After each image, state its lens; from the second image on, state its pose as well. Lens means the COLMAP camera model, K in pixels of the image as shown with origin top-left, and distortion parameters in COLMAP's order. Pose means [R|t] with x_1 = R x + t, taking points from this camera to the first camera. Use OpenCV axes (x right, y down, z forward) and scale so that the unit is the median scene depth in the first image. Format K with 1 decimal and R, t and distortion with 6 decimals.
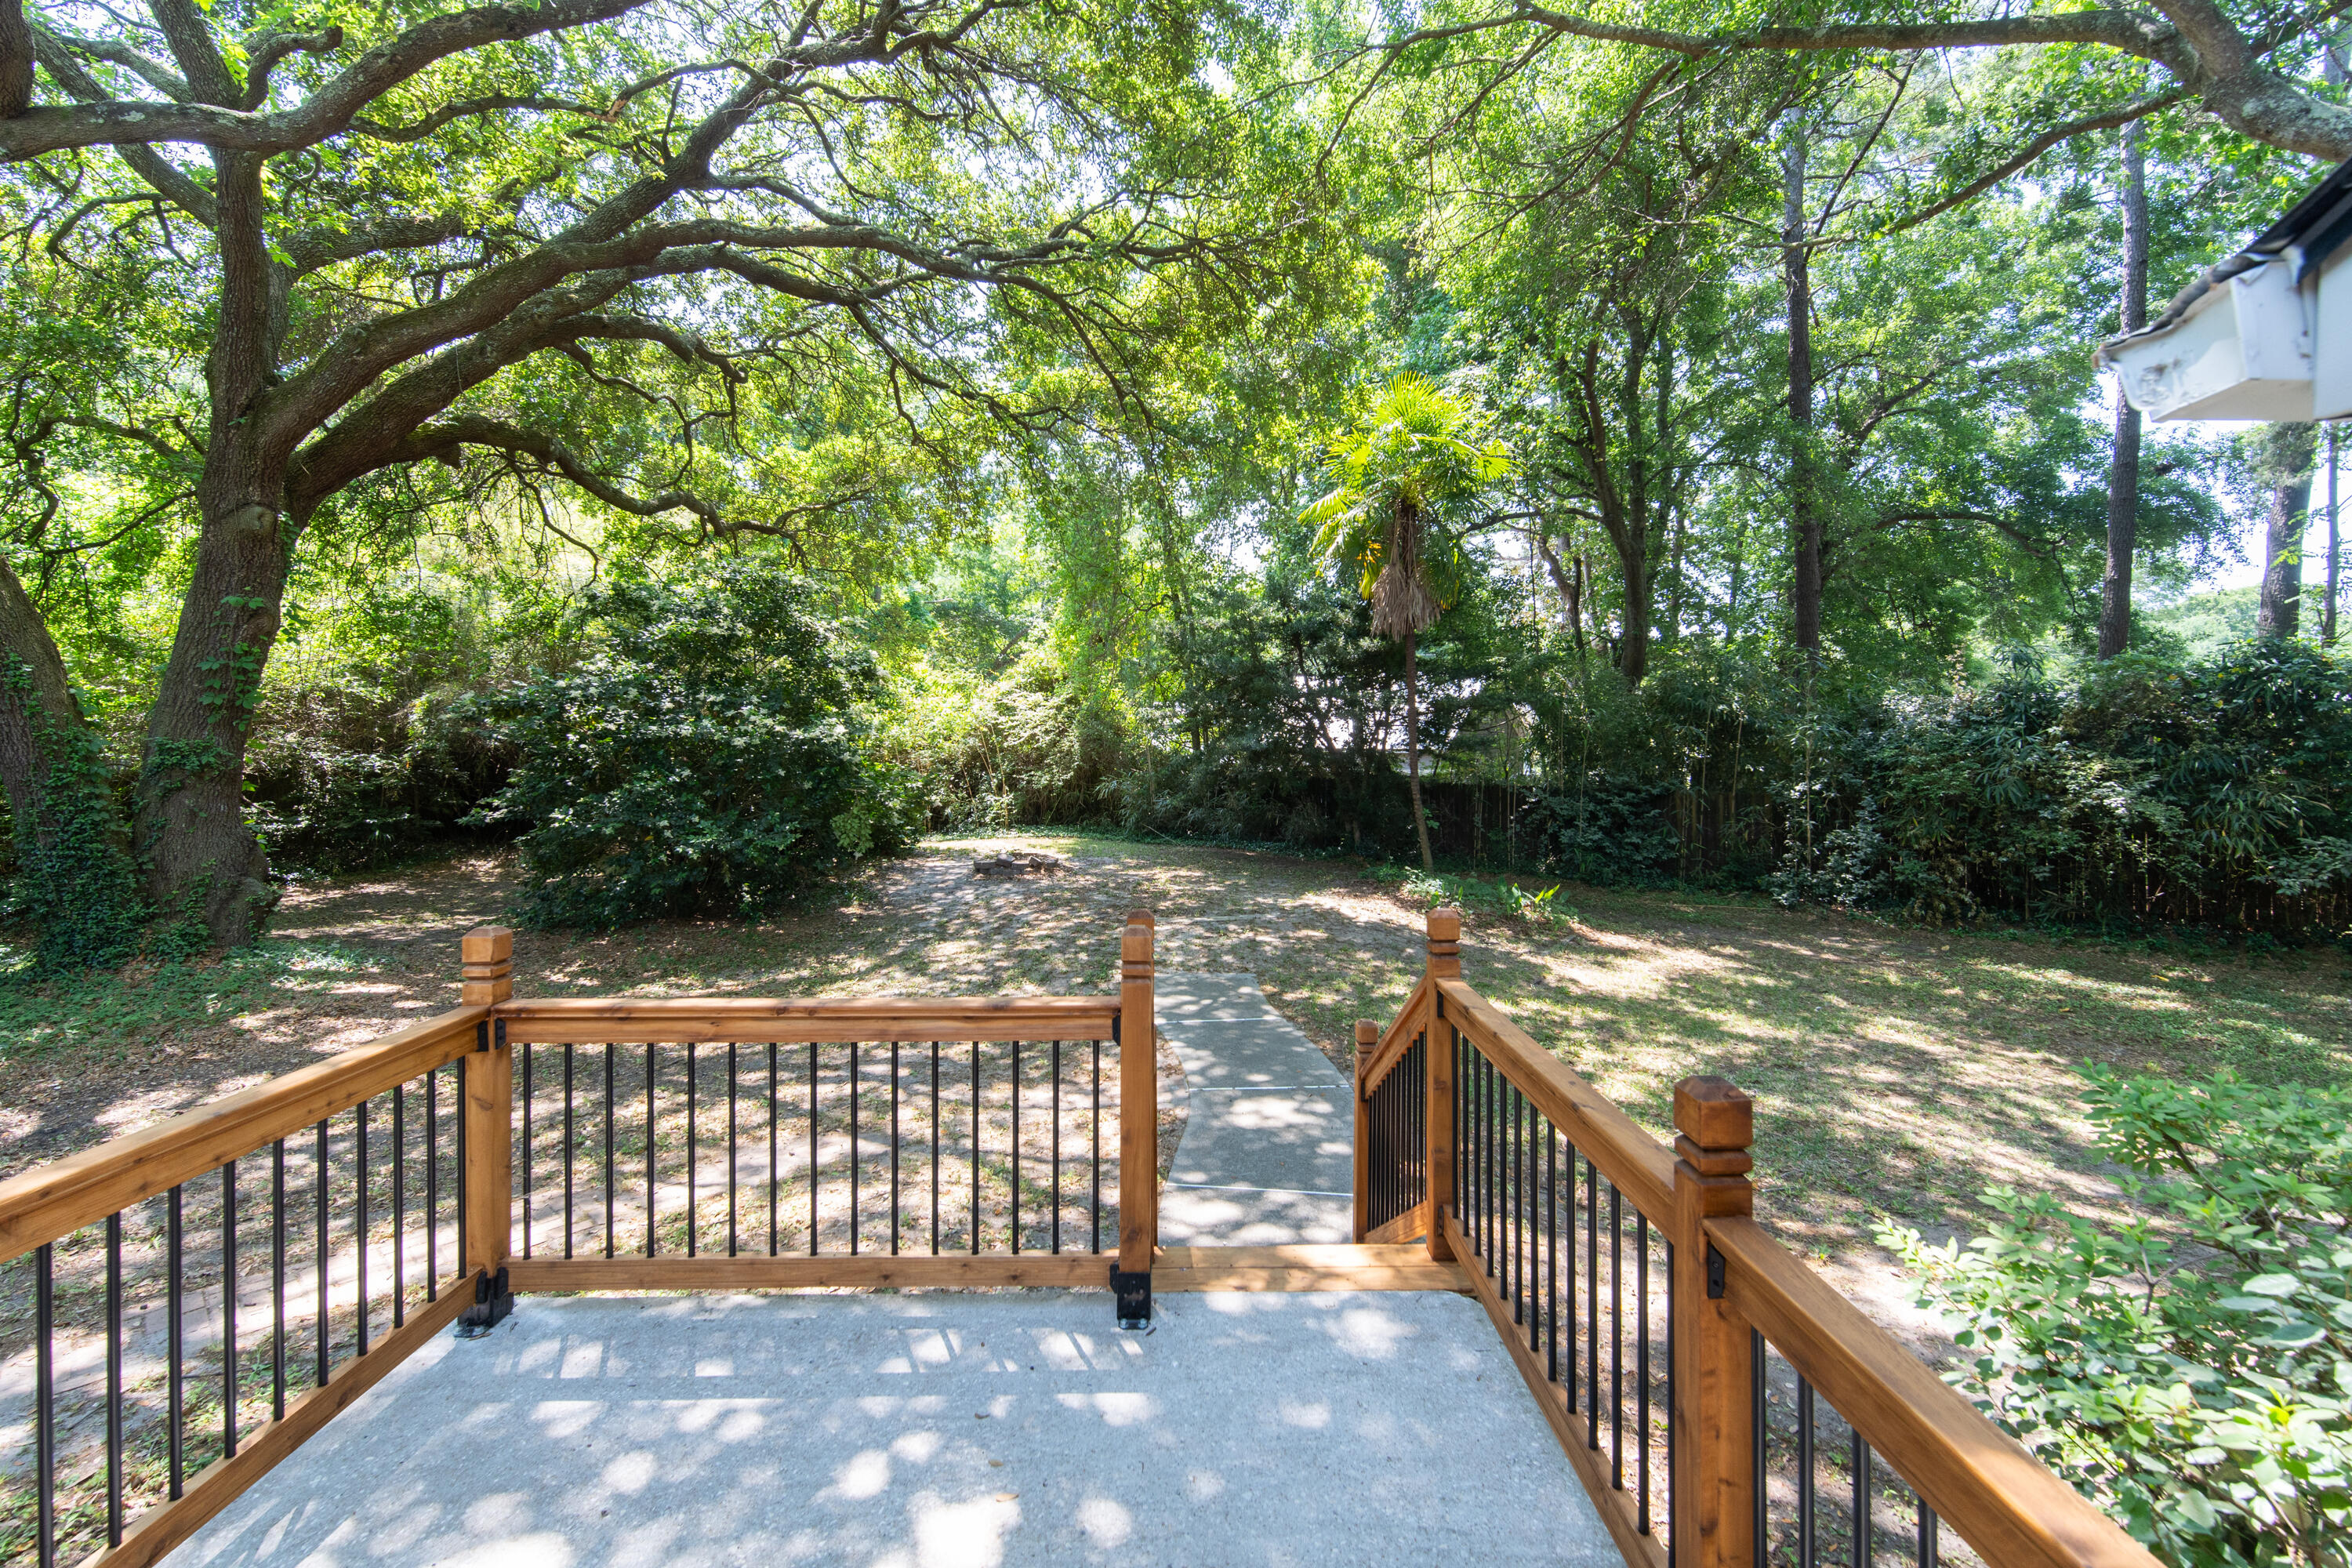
lens RADIAL K [[973.0, 0, 1187.7], [0, 973.0, 737.4], [0, 0, 1]] dist [-0.003511, 0.000551]
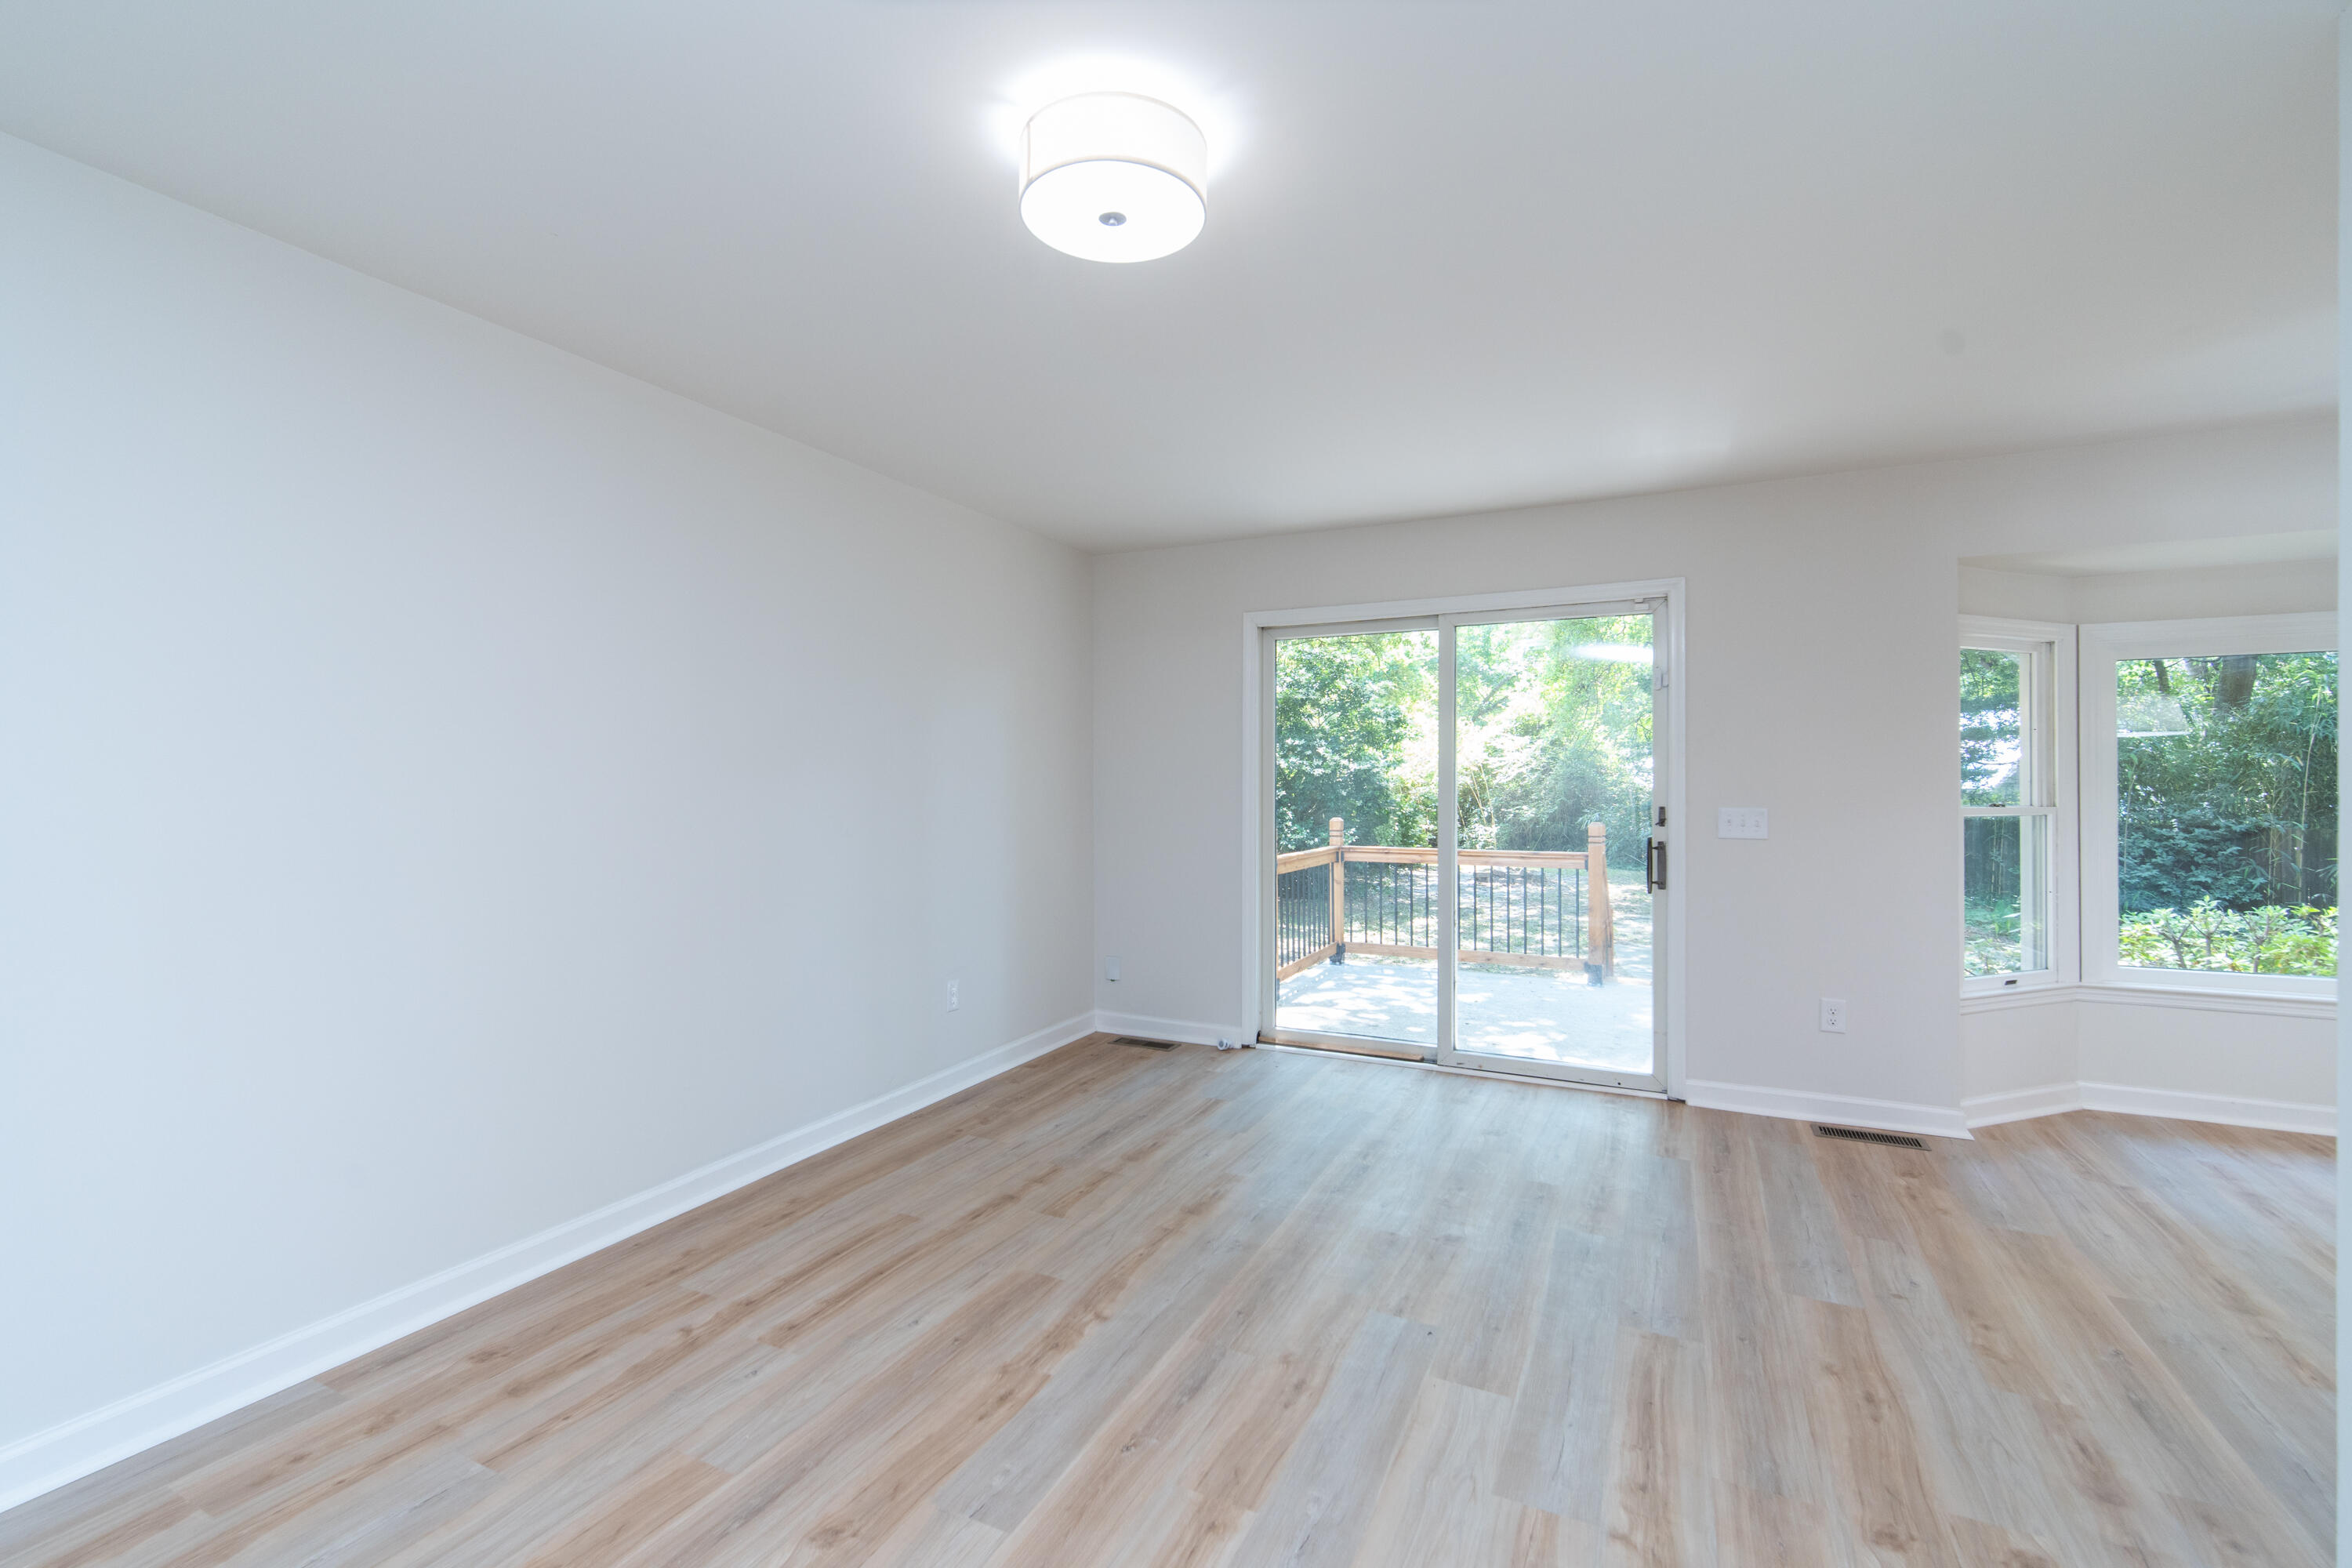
lens RADIAL K [[973.0, 0, 1183.8], [0, 973.0, 753.3], [0, 0, 1]] dist [-0.003511, 0.000551]
pose [[0.886492, -0.008495, -0.462665, 0.025676], [-0.006526, 0.999503, -0.030857, 0.016905], [0.462697, 0.030374, 0.885996, -0.260858]]
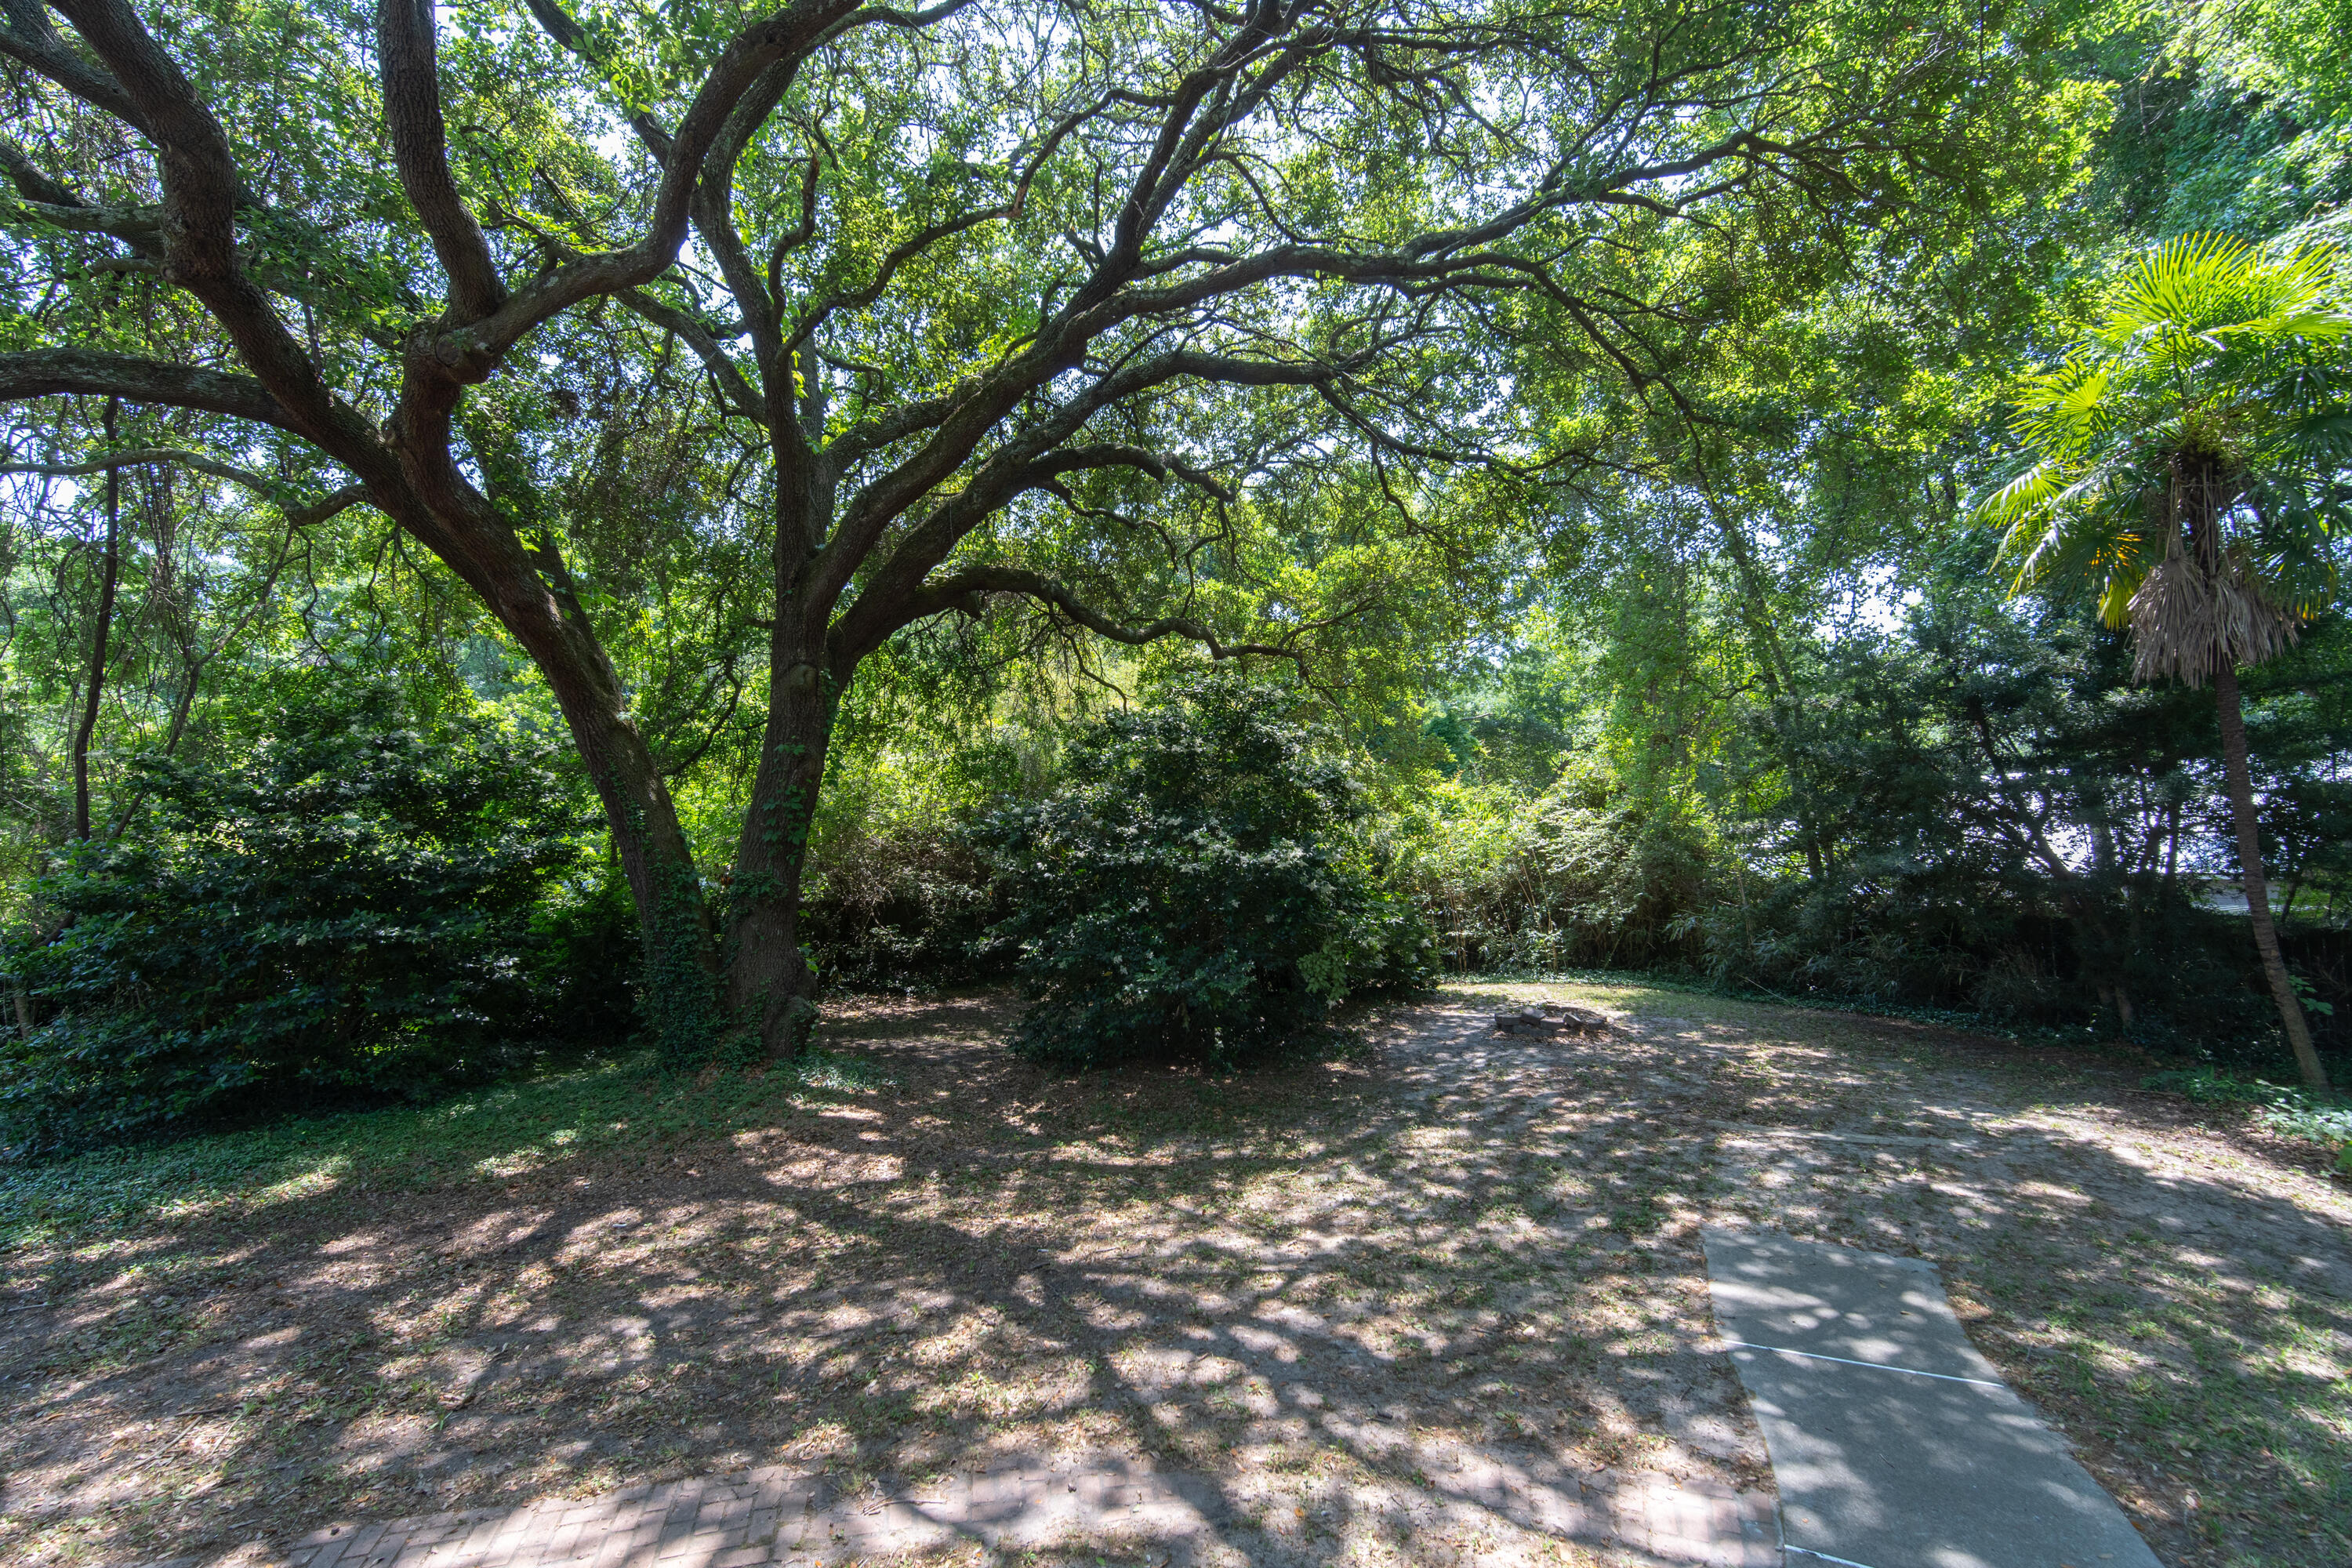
lens RADIAL K [[973.0, 0, 1189.4], [0, 973.0, 787.9], [0, 0, 1]] dist [-0.003511, 0.000551]
pose [[0.840613, -0.057106, -0.538618, 0.015828], [0.012858, 0.996250, -0.085557, 0.004923], [0.541484, 0.064995, 0.838195, 0.173296]]
